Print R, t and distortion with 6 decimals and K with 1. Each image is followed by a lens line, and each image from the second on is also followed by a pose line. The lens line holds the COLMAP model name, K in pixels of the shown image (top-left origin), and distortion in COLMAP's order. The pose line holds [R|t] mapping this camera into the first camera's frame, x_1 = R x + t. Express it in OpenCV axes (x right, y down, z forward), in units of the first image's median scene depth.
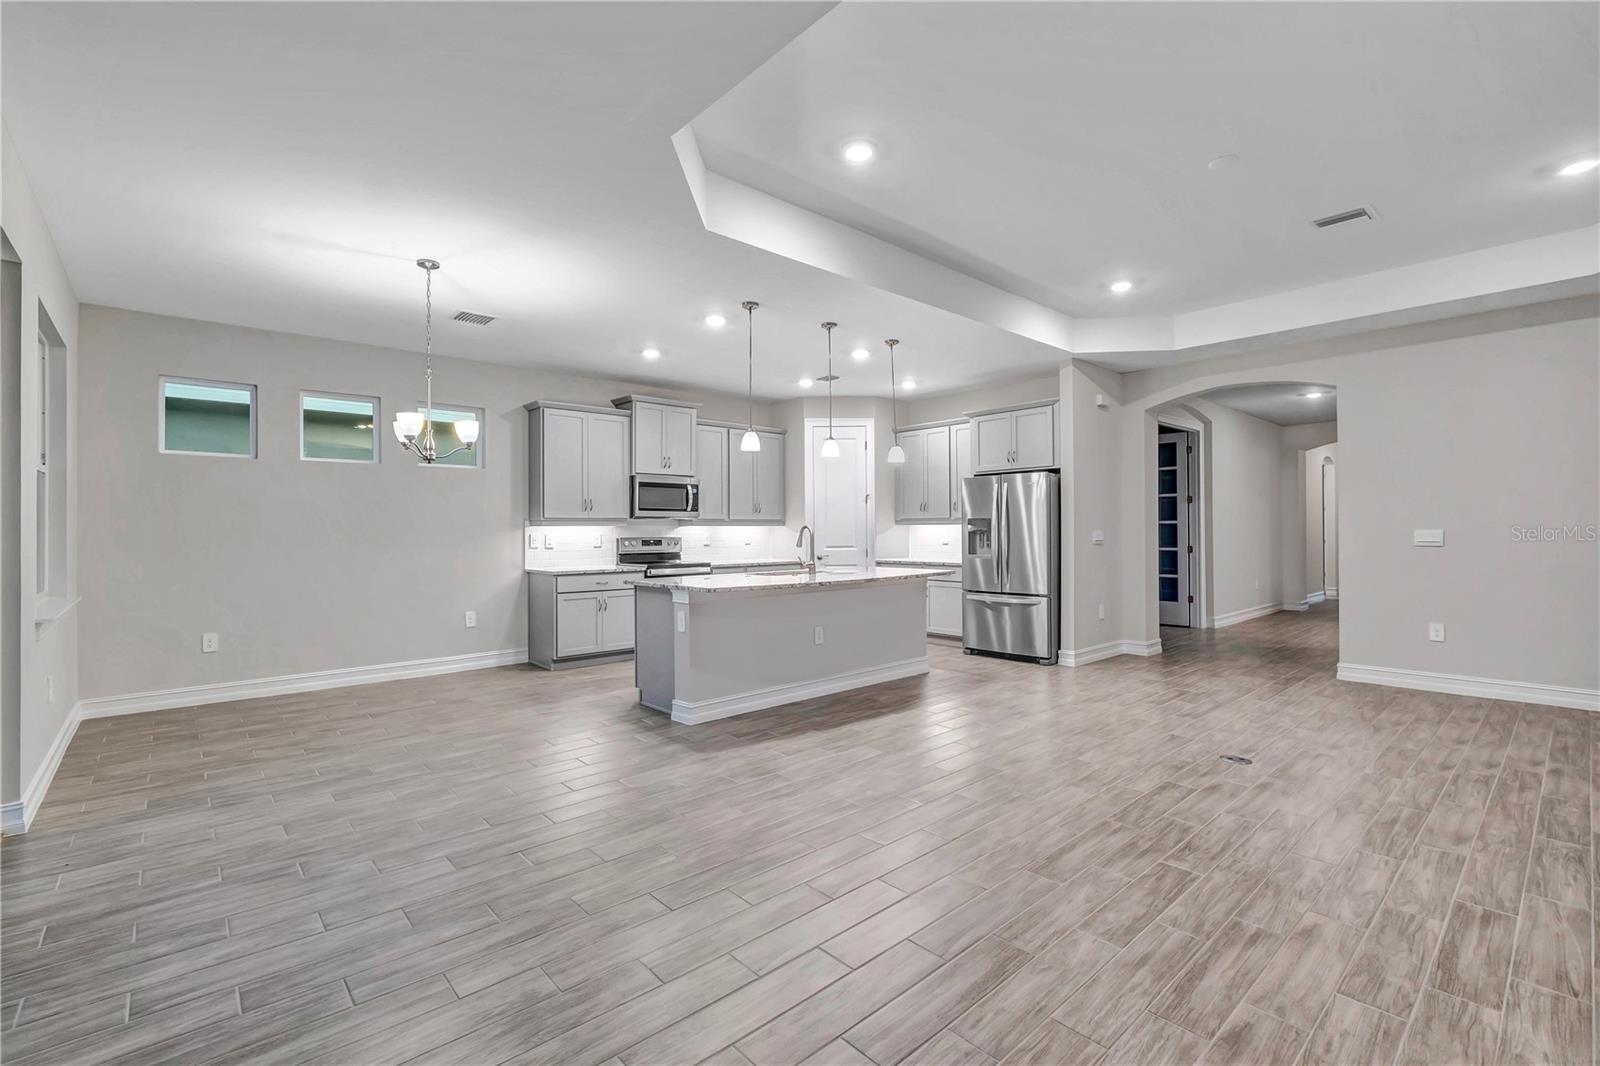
lens RADIAL K [[706.4, 0, 790.5], [0, 706.4, 531.3], [0, 0, 1]] dist [-0.004433, 0.000092]
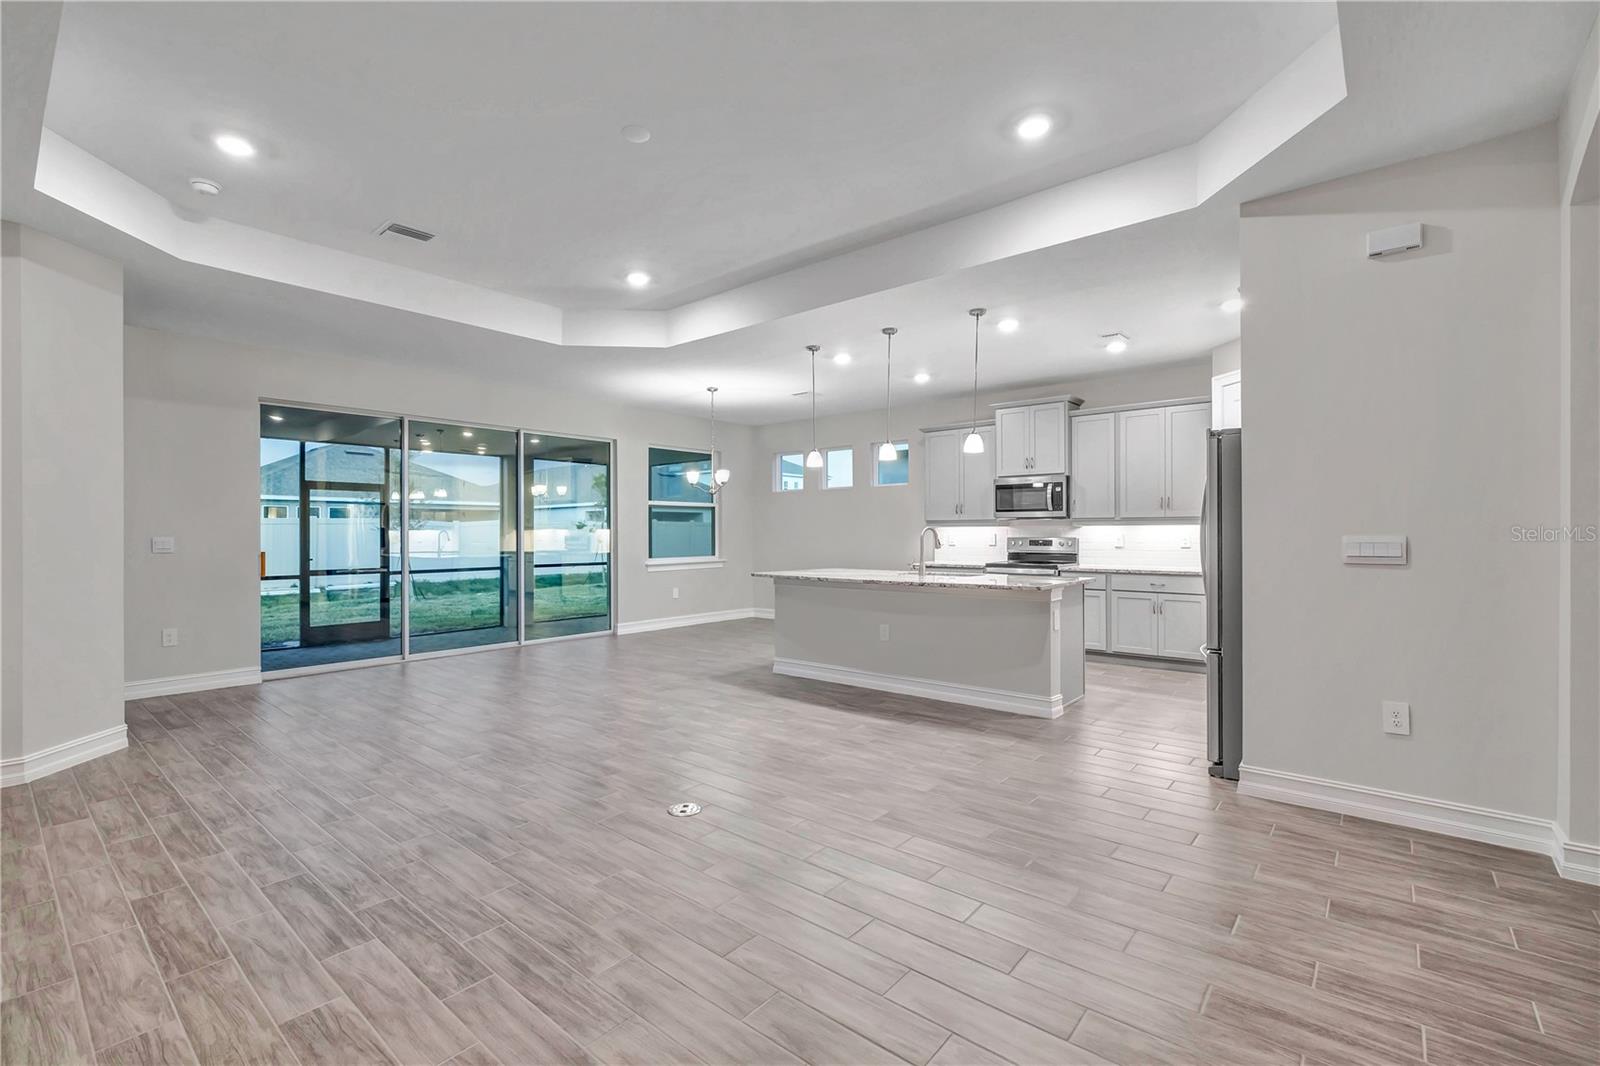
lens RADIAL K [[699.8, 0, 792.0], [0, 699.8, 534.0], [0, 0, 1]] dist [-0.012982, -0.000480]
pose [[0.145779, 0.005761, -0.989300, 0.809742], [0.000479, 0.999983, 0.005894, -0.002841], [0.989317, -0.001333, 0.145774, 0.557609]]
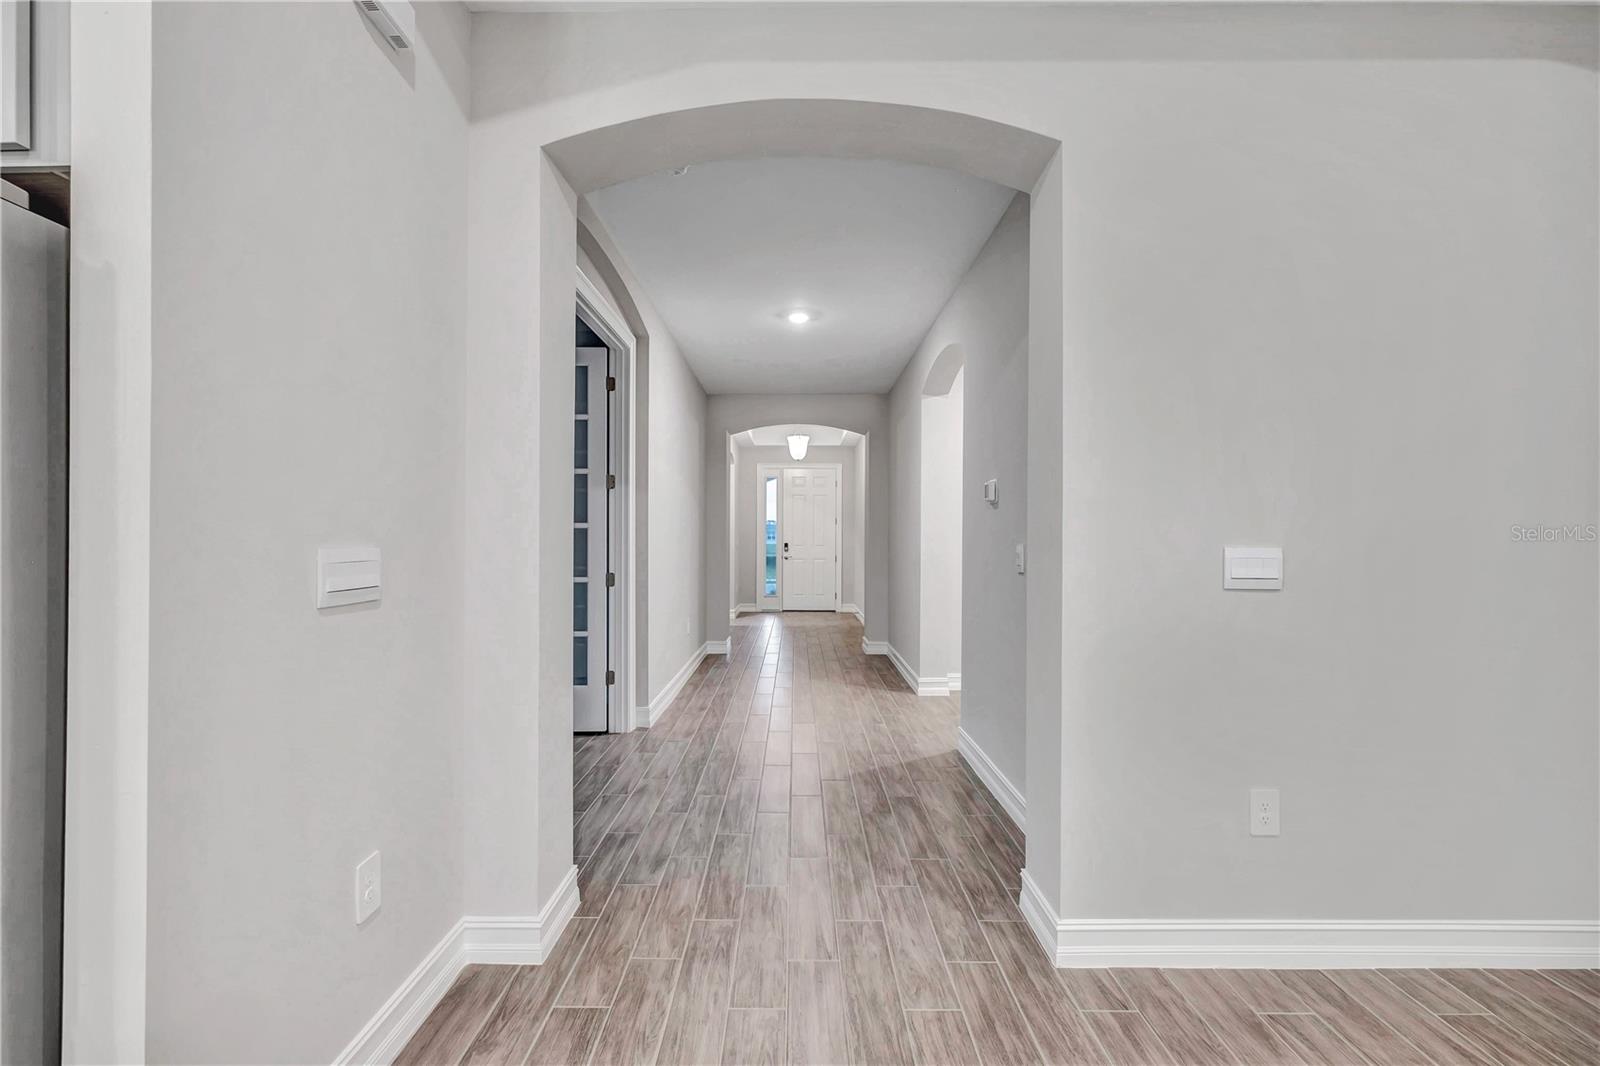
lens RADIAL K [[701.8, 0, 789.6], [0, 701.8, 534.0], [0, 0, 1]] dist [-0.003272, -0.000380]
pose [[0.672440, 0.011262, 0.740066, 0.358959], [-0.004381, 0.999927, -0.011236, -0.002946], [-0.740138, 0.004313, 0.672441, 0.726514]]
